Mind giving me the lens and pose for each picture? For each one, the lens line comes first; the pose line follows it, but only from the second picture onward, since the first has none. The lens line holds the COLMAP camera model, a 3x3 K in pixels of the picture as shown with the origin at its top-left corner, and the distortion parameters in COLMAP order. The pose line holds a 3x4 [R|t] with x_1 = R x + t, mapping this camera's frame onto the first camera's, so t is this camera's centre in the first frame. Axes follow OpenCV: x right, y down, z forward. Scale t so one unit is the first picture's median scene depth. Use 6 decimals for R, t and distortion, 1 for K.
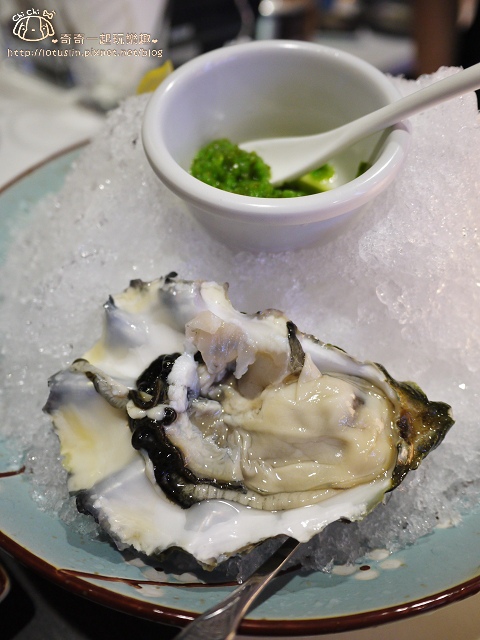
lens RADIAL K [[603.7, 0, 240.0], [0, 603.7, 320.0], [0, 0, 1]] dist [-0.062335, 0.003239]
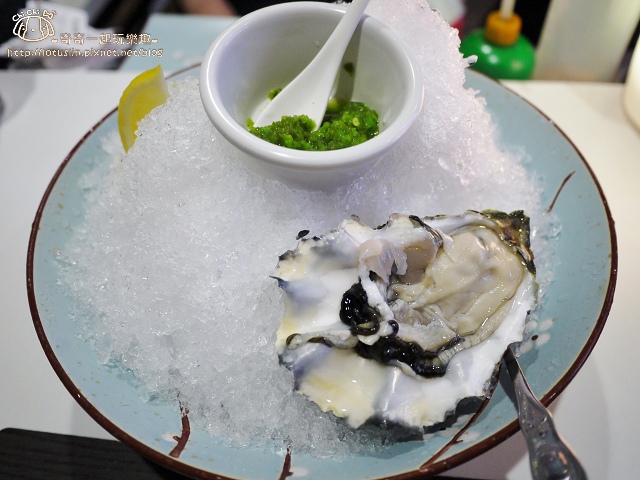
lens RADIAL K [[603.7, 0, 320.0], [0, 603.7, 240.0], [0, 0, 1]] dist [-0.062335, 0.003239]
pose [[0.755337, -0.513019, 0.407771, -0.640653], [0.488005, 0.855624, 0.172508, -0.280972], [-0.437398, 0.068692, 0.896640, -0.075369]]
